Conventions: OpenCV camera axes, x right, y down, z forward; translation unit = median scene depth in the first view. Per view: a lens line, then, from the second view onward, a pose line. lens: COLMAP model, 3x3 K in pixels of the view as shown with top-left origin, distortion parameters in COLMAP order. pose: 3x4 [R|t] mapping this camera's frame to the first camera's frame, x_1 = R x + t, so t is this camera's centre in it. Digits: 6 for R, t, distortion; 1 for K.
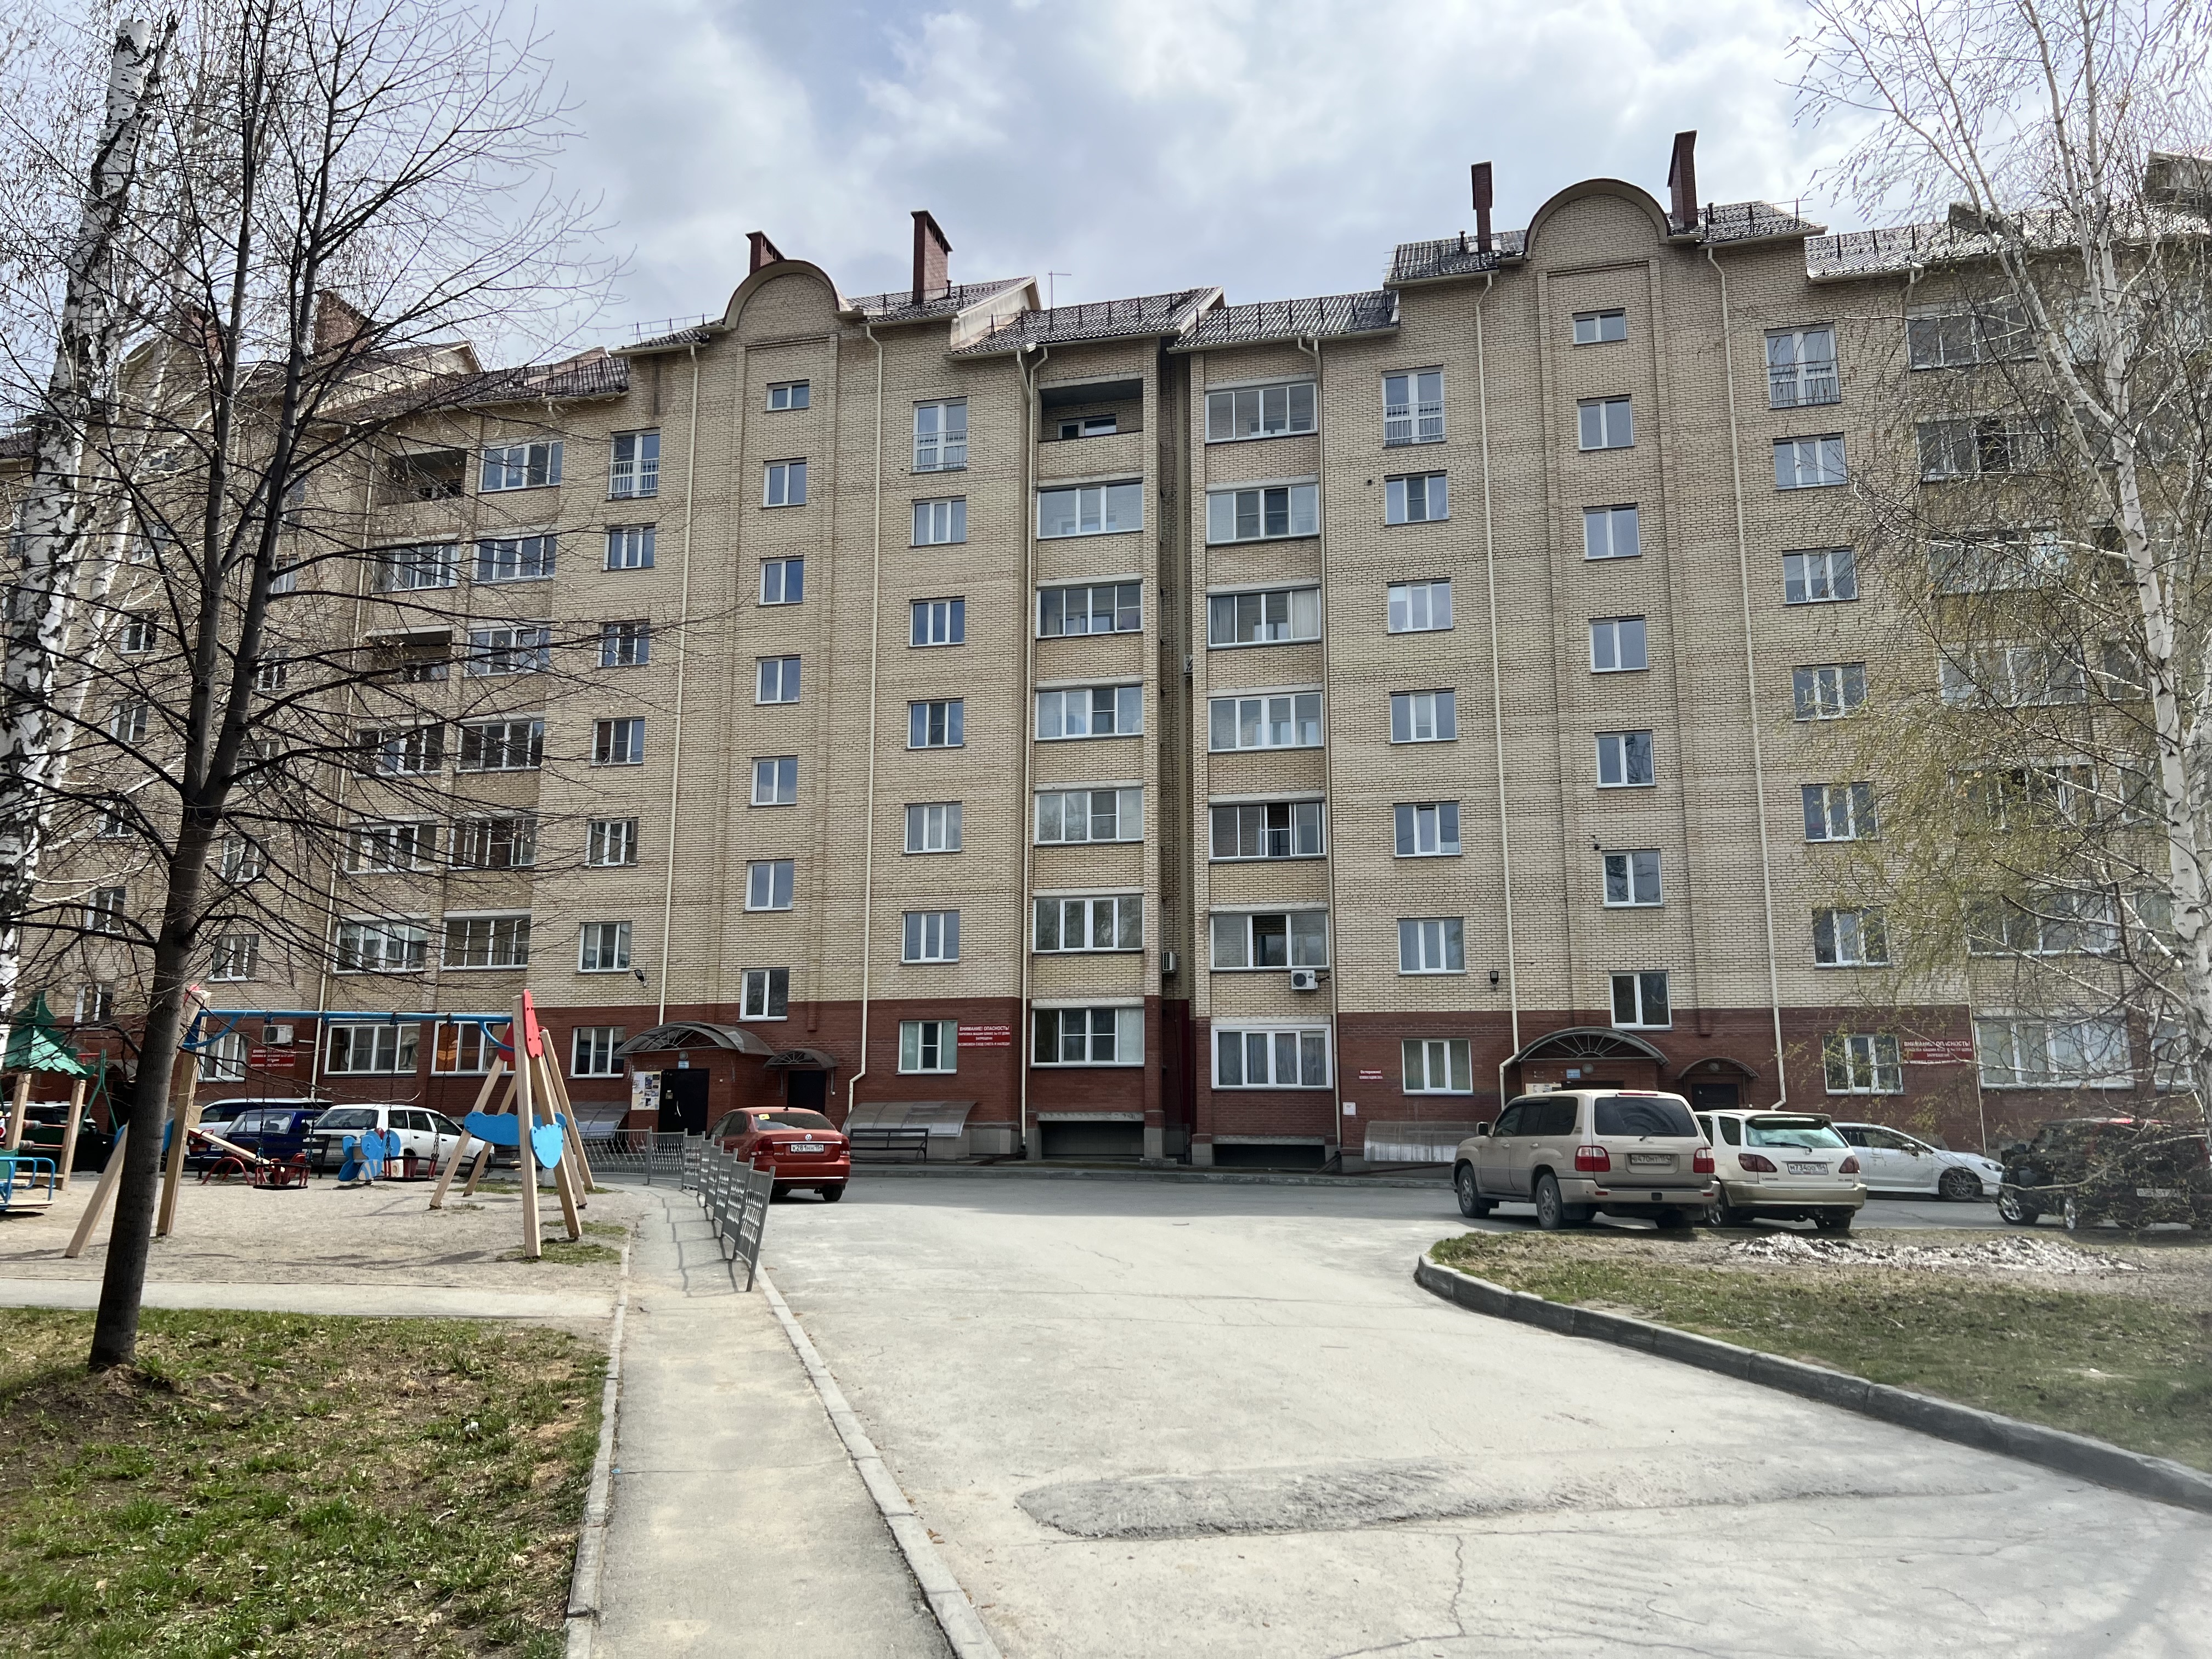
lens RADIAL K [[1660.2, 0, 1115.4], [0, 1660.2, 810.4], [0, 0, 1]] dist [0.033183, -0.041416]
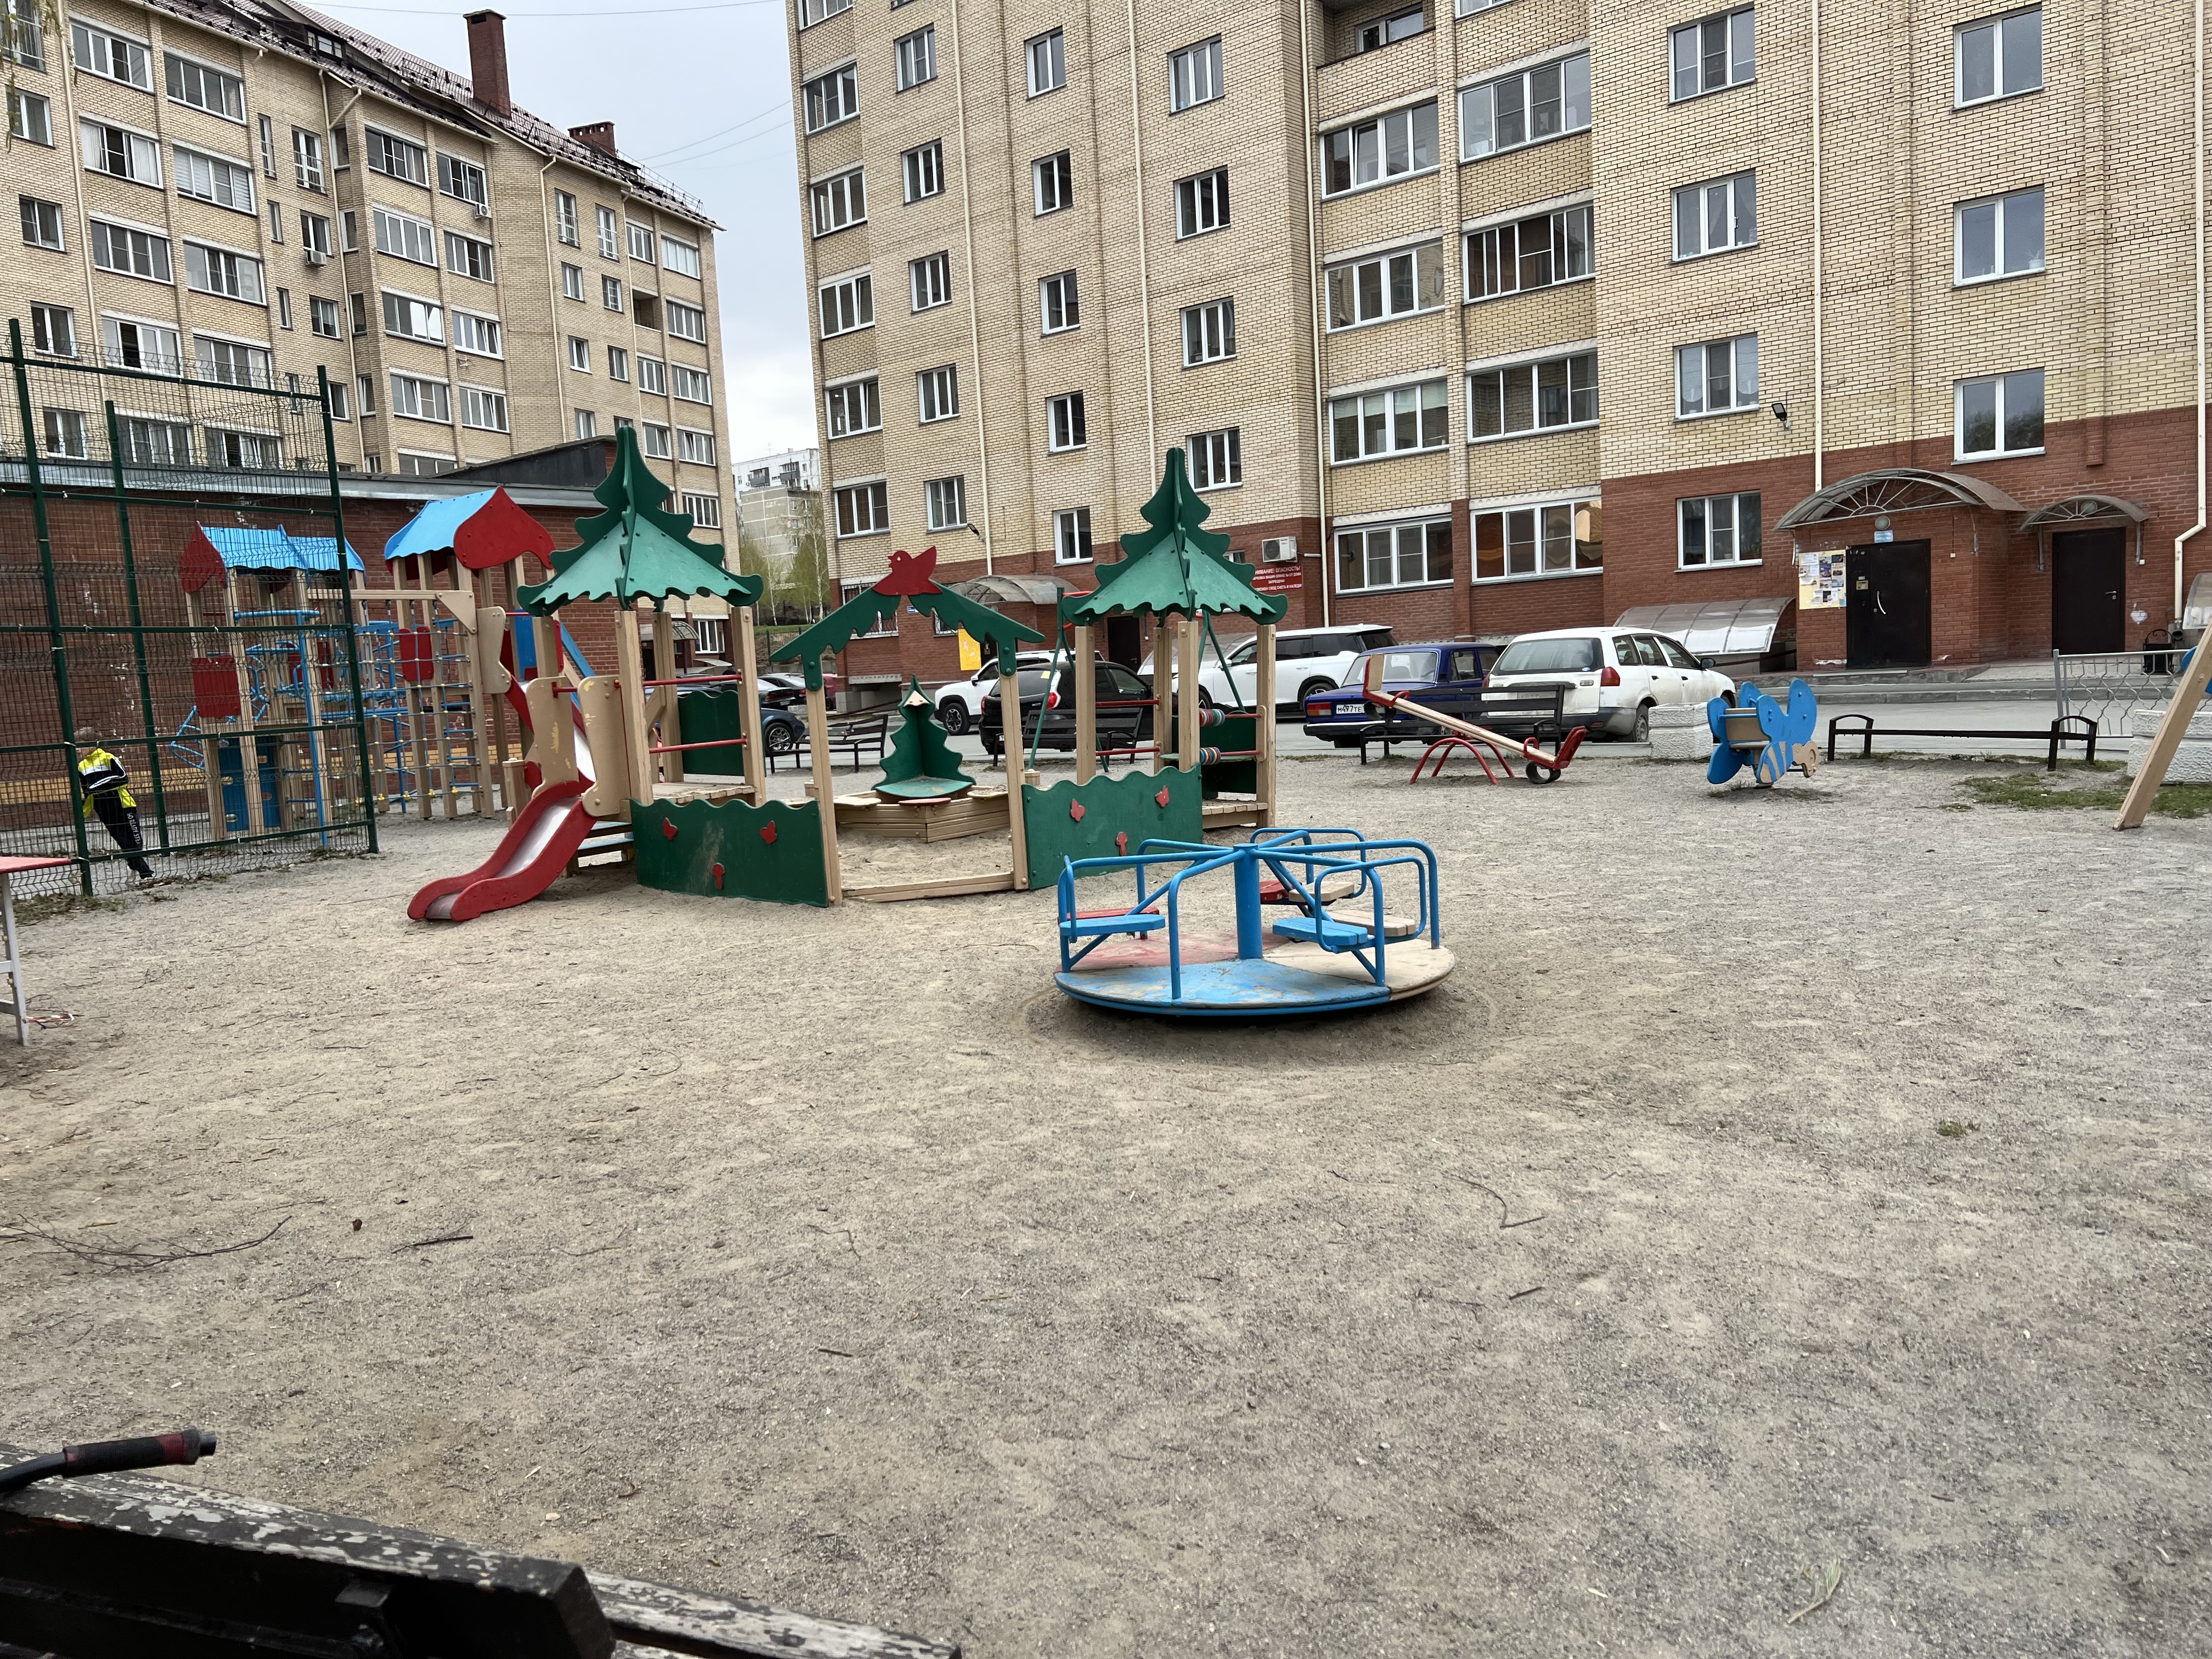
lens RADIAL K [[1660.2, 0, 1097.0], [0, 1660.2, 840.4], [0, 0, 1]] dist [0.033183, -0.041416]
pose [[0.880085, -0.004988, -0.474790, -0.214470], [0.152730, 0.949777, 0.273127, 0.038044], [0.449582, -0.312889, 0.836646, 0.265081]]
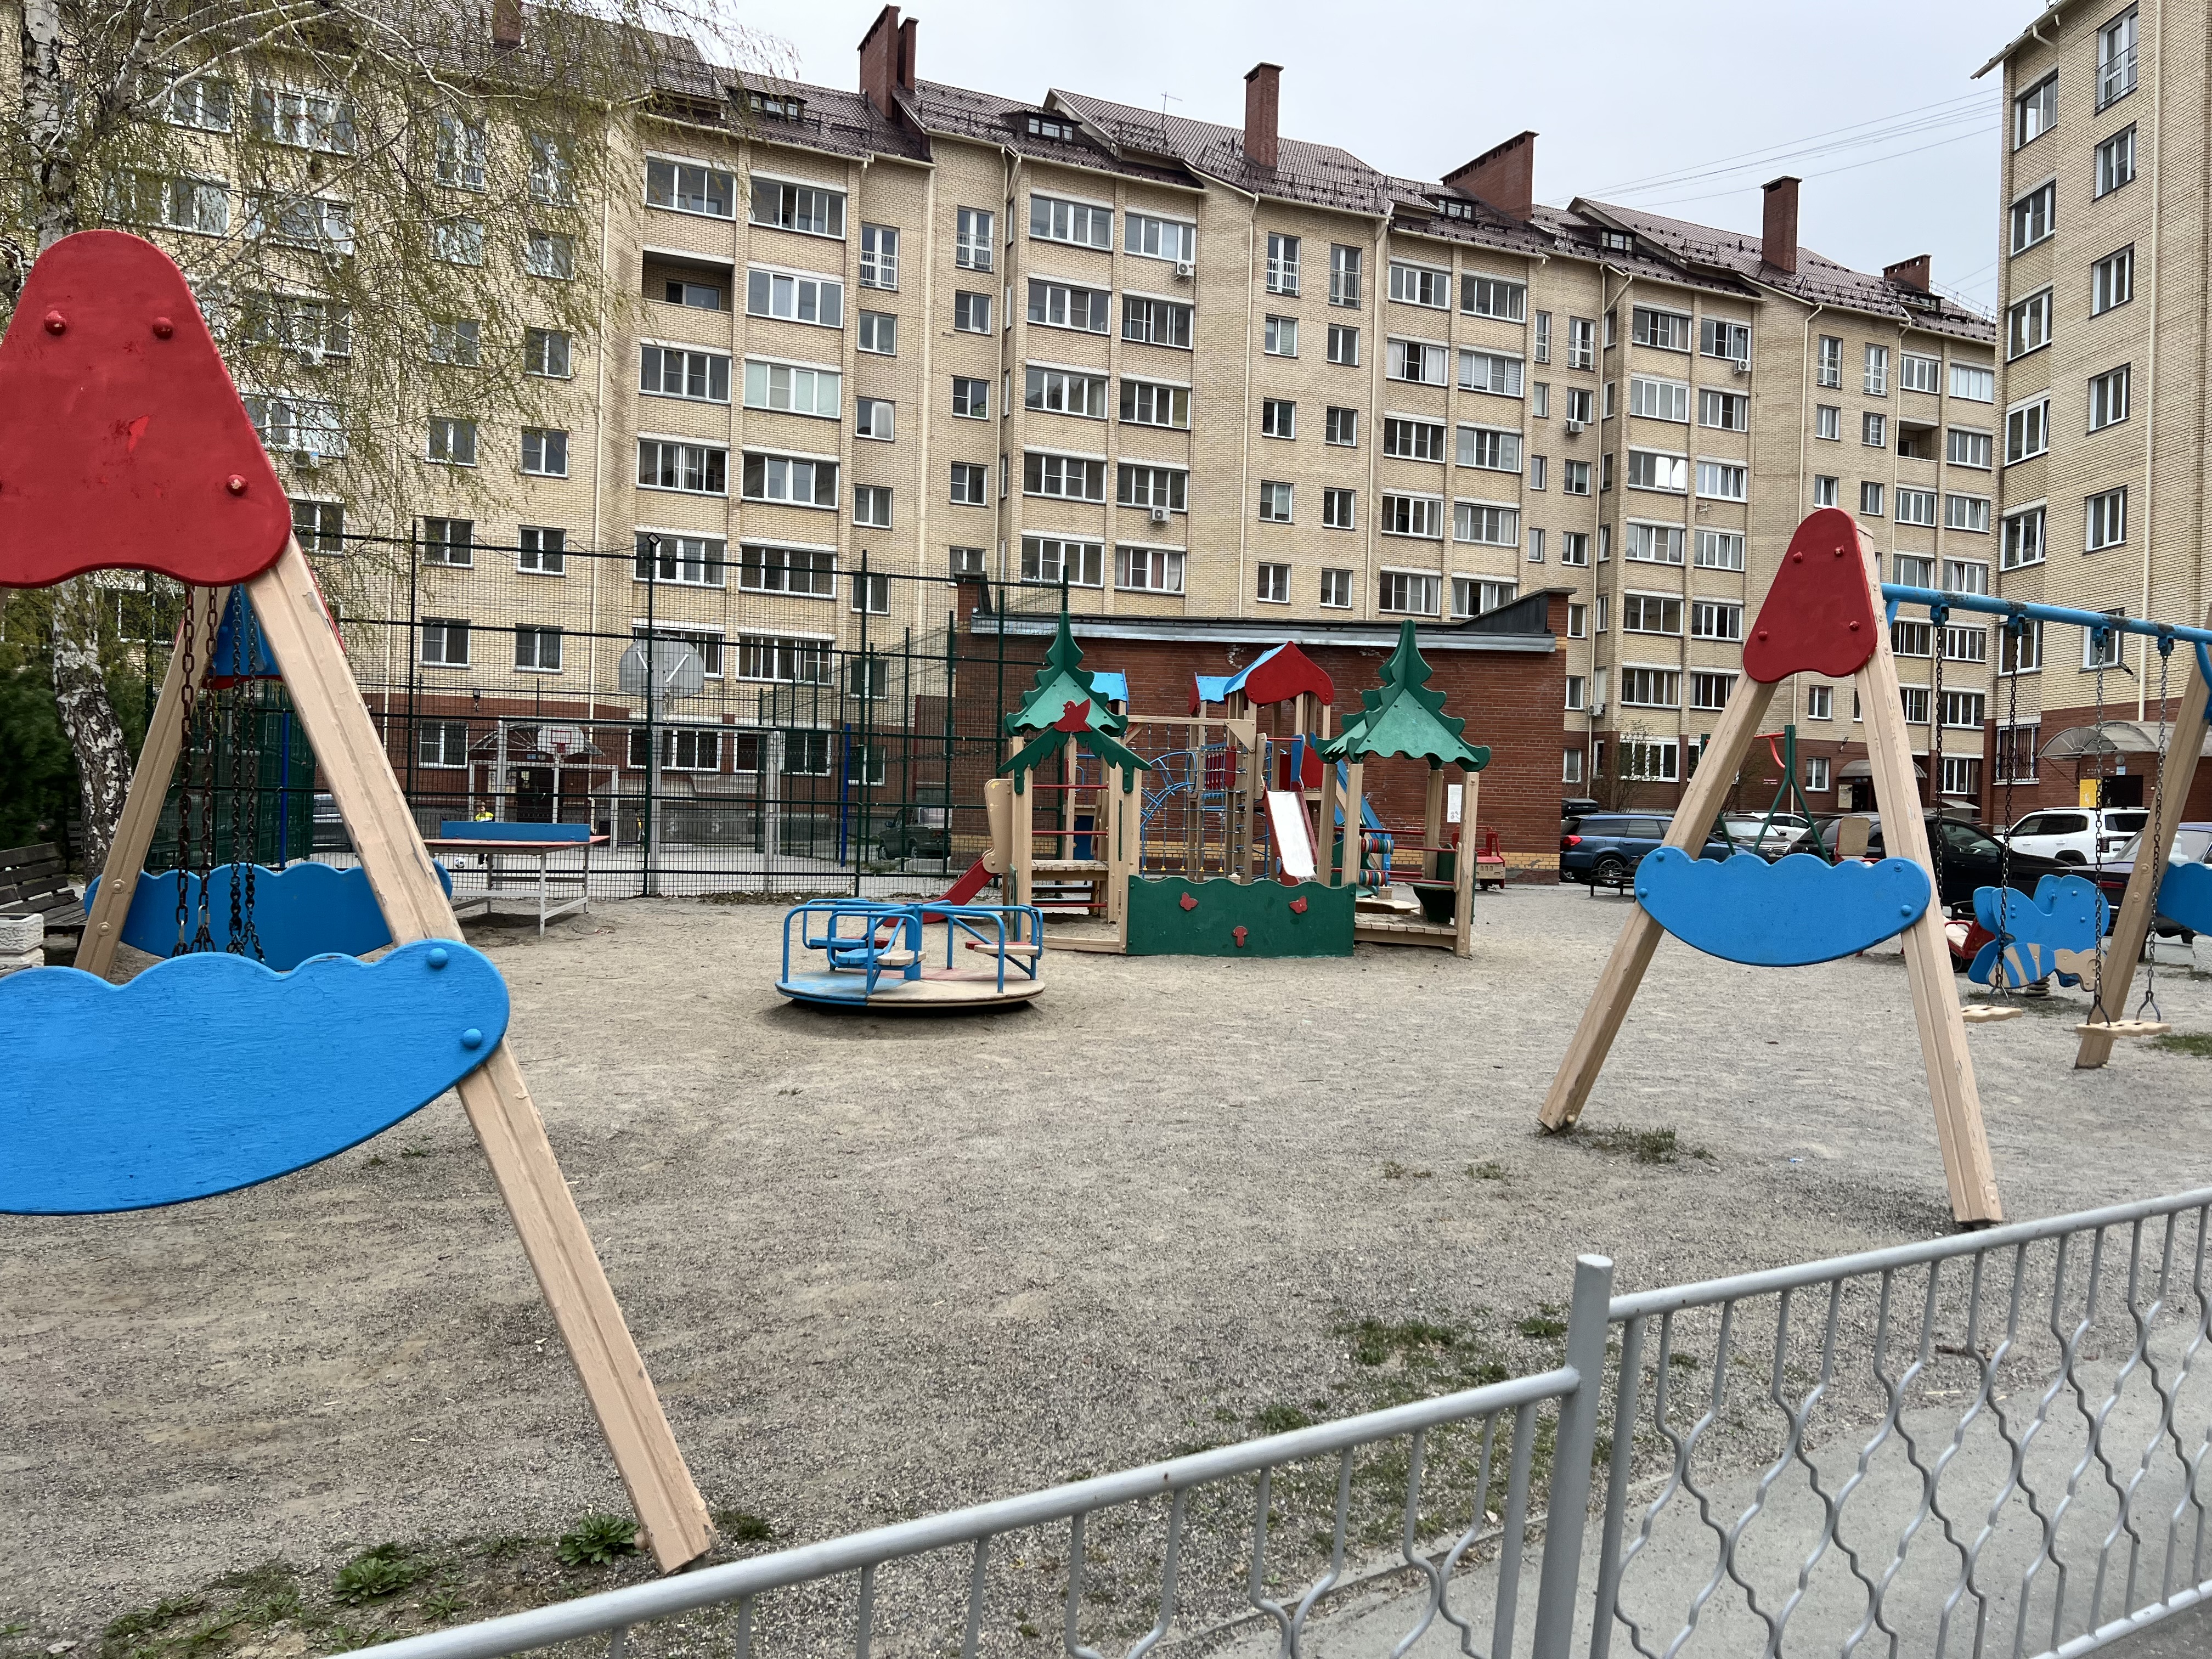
lens RADIAL K [[1660.2, 0, 1092.4], [0, 1660.2, 821.8], [0, 0, 1]] dist [0.033183, -0.041416]
pose [[0.274859, 0.007786, -0.961453, -0.054002], [0.166245, 0.984521, 0.055499, 0.061704], [0.947003, -0.175091, 0.269310, 0.359256]]
